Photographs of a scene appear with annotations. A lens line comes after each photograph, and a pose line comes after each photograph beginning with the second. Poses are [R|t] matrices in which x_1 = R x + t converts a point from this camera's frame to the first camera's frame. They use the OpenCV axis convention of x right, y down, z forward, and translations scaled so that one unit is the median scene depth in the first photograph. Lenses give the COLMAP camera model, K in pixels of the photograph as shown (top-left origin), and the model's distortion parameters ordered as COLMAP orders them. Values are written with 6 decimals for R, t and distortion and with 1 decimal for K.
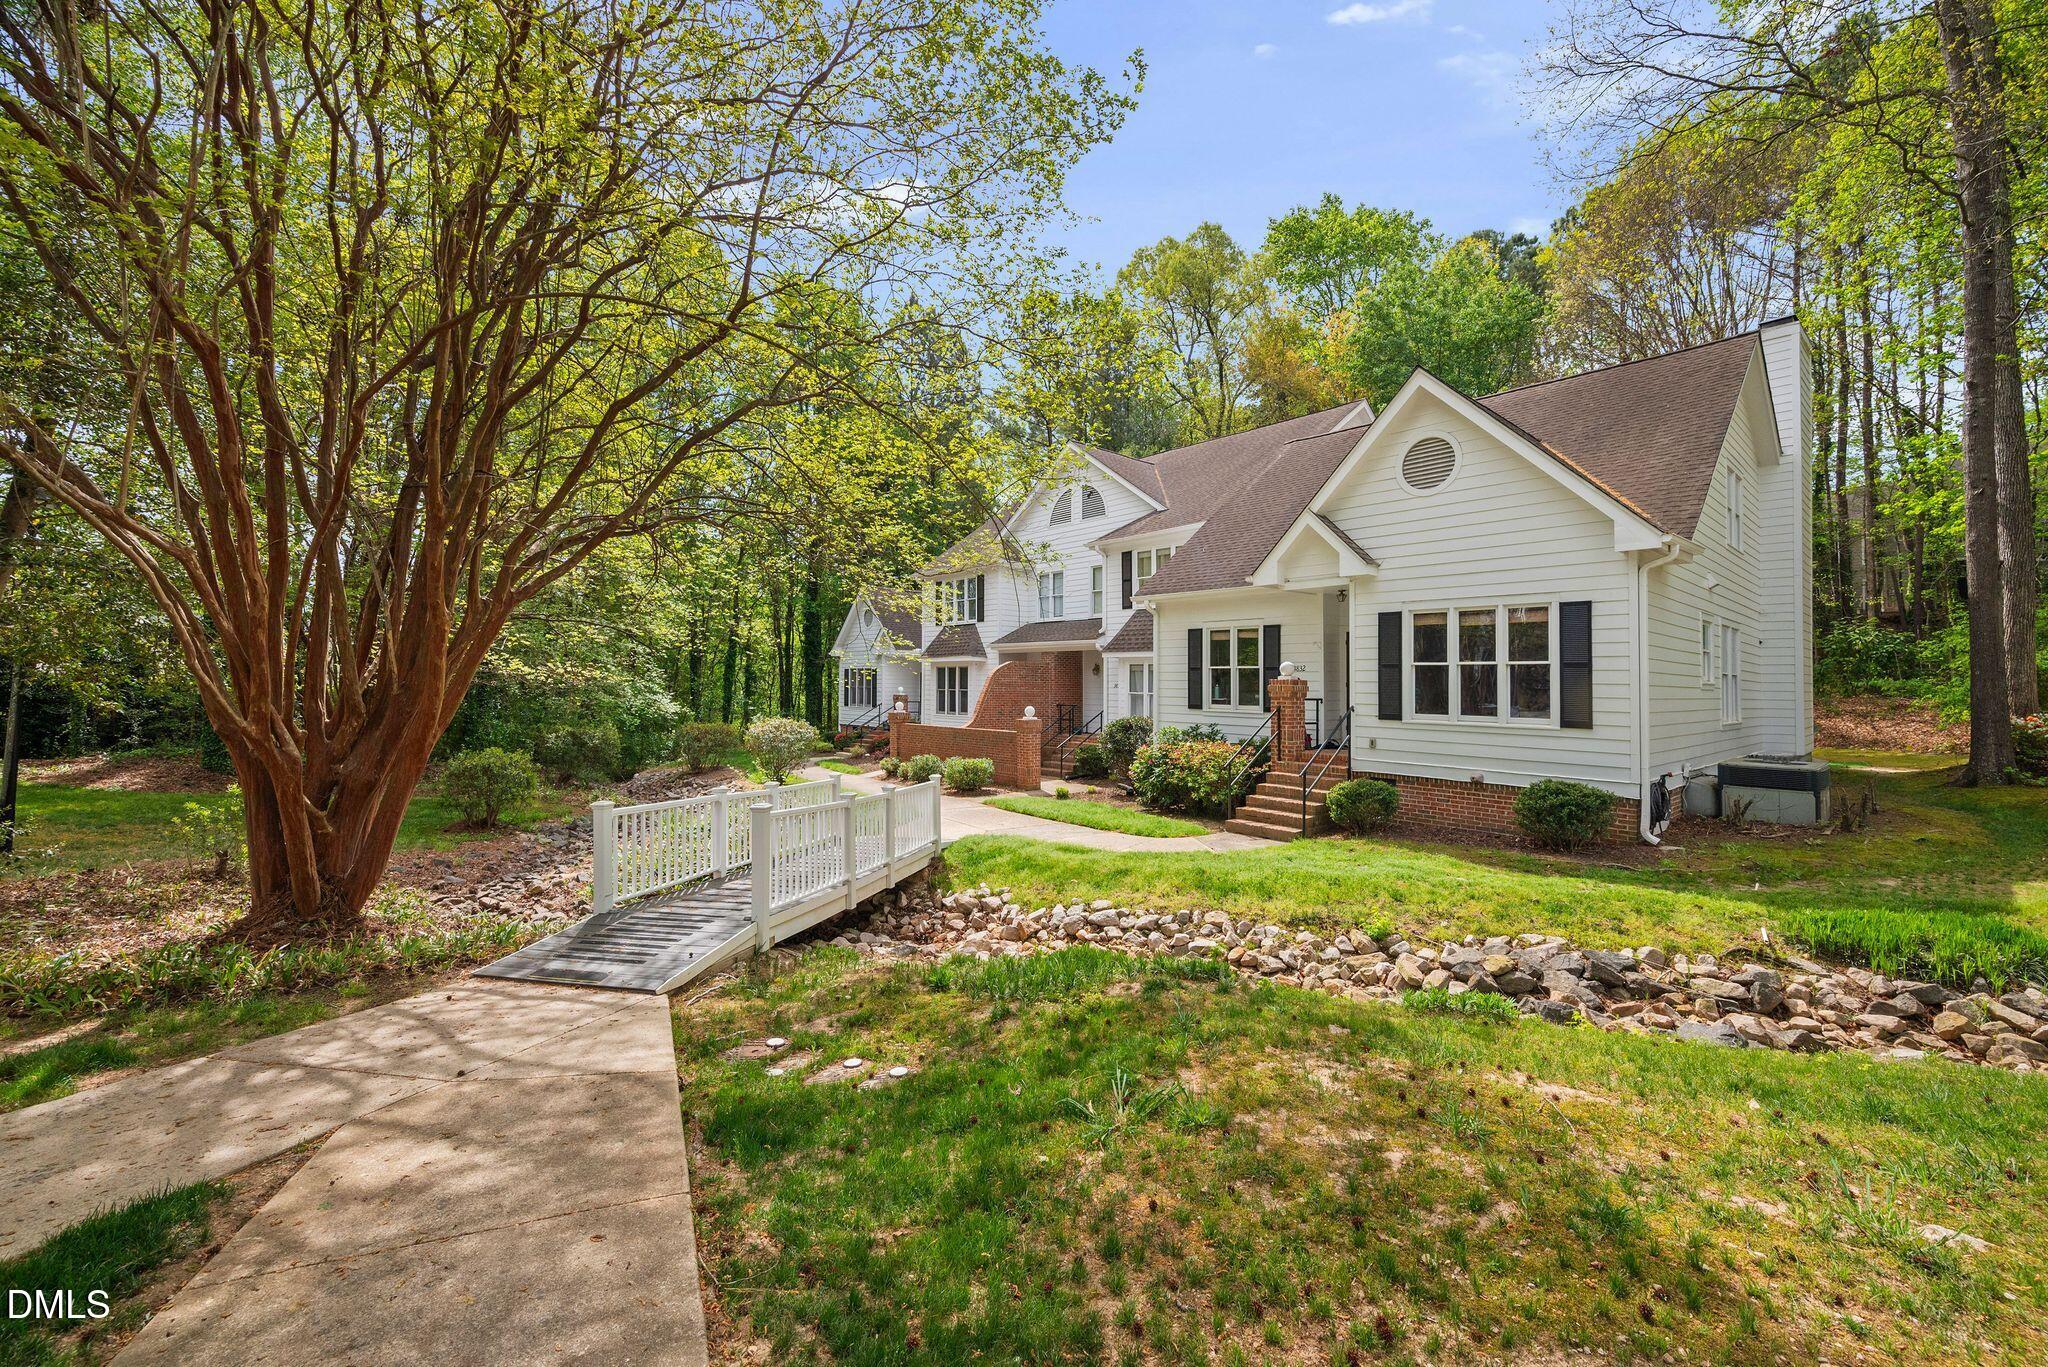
lens RADIAL K [[806.9, 0, 1032.0], [0, 806.9, 662.9], [0, 0, 1]] dist [-0.000600, 0.000002]
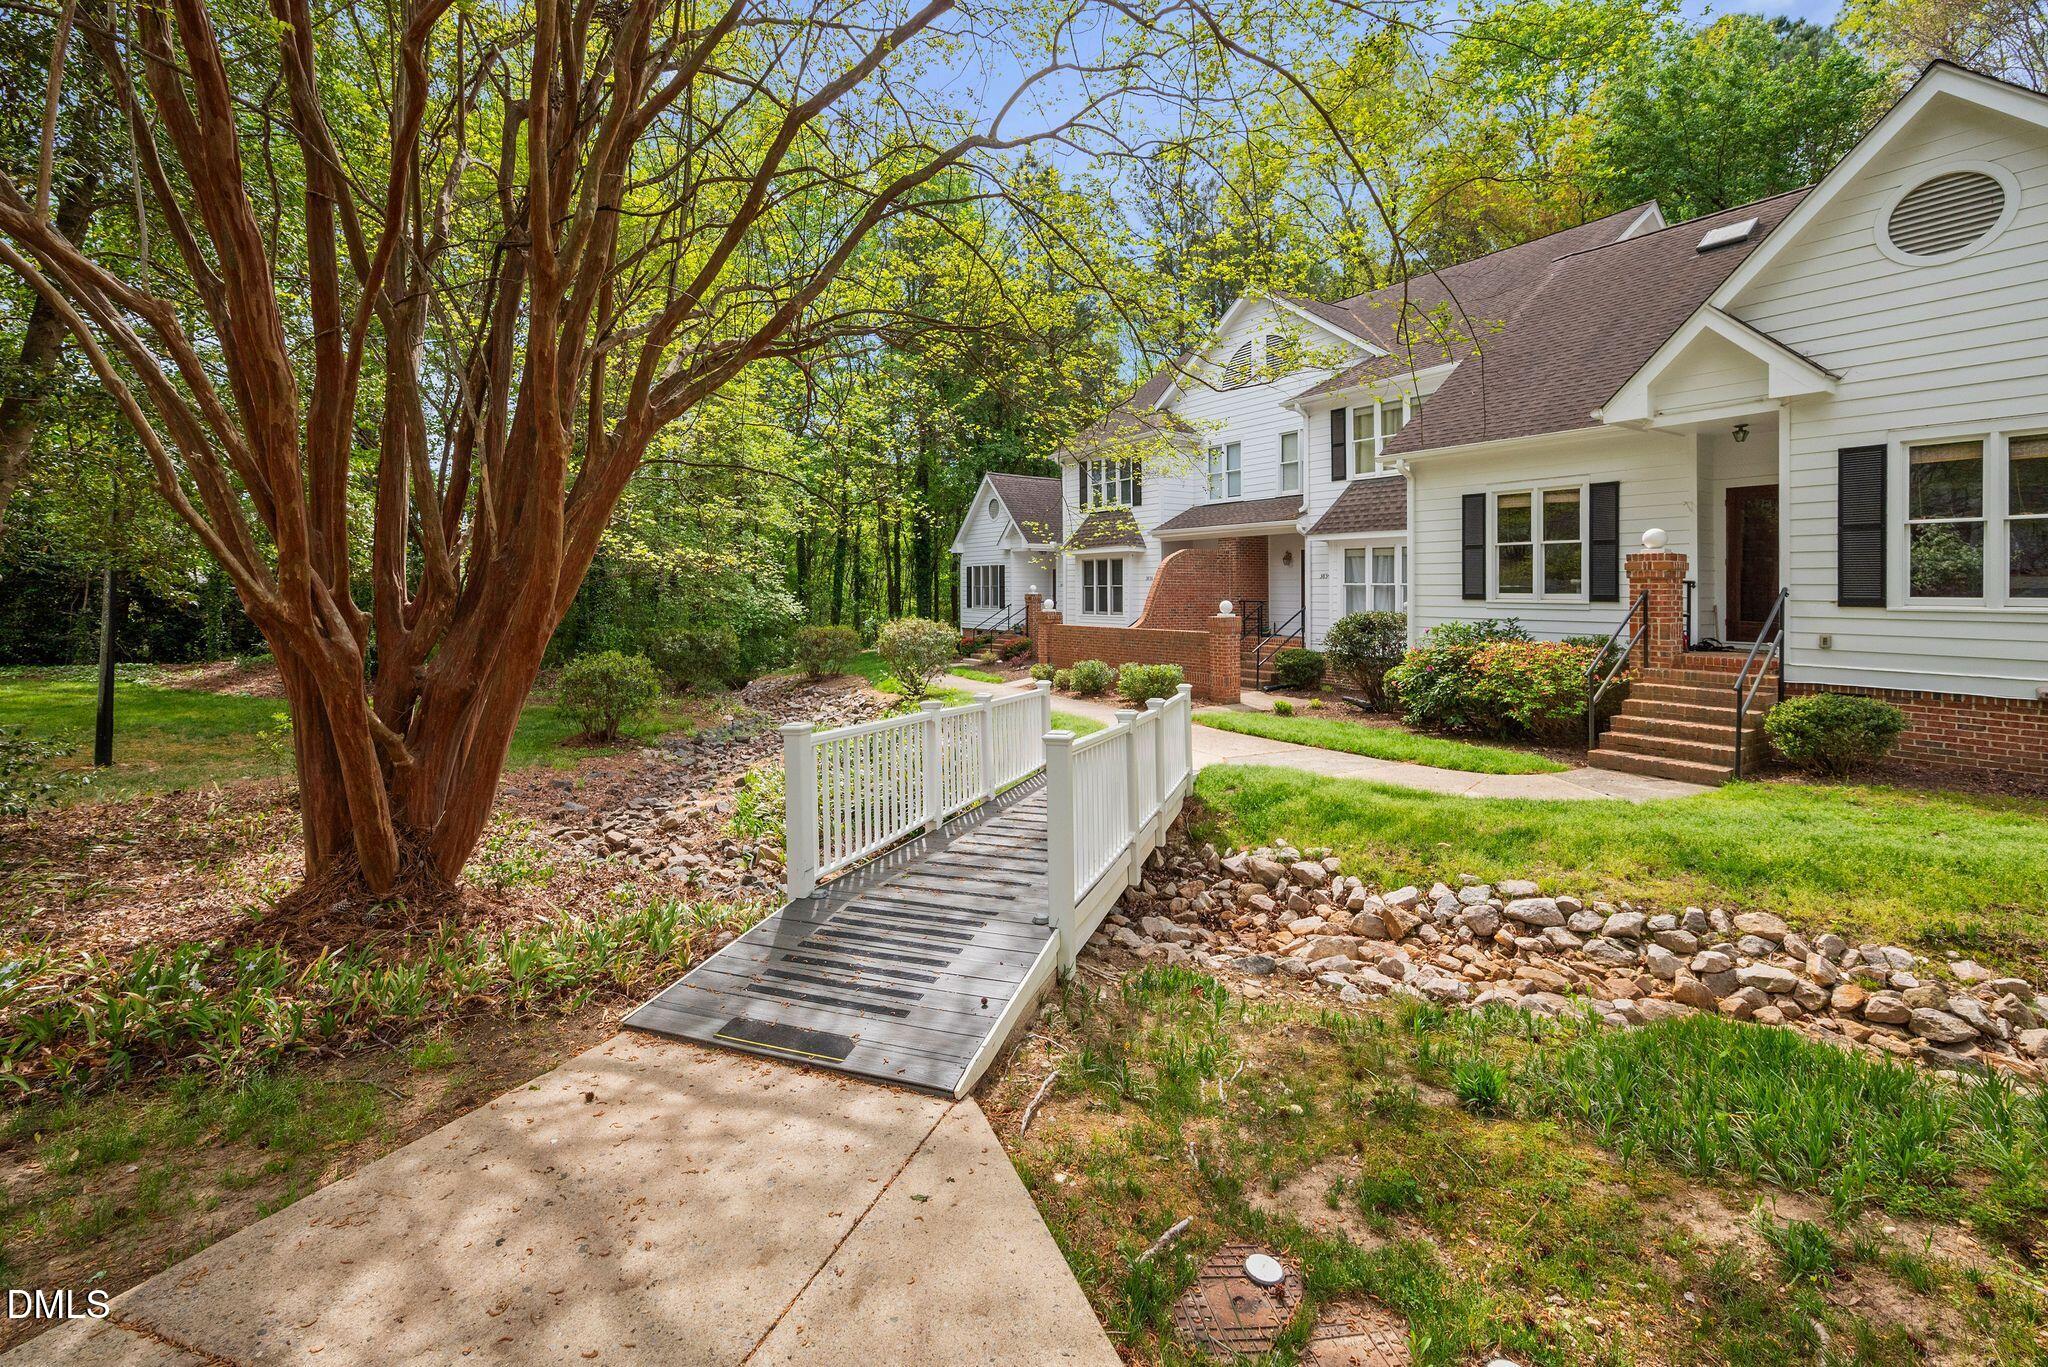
lens RADIAL K [[829.6, 0, 1018.6], [0, 829.6, 591.6], [0, 0, 1]] dist [0.003196, 0.000313]
pose [[0.992701, -0.008085, -0.120334, -0.145980], [0.011300, 0.999597, 0.026057, 0.027236], [0.120075, -0.027227, 0.992391, 0.194682]]
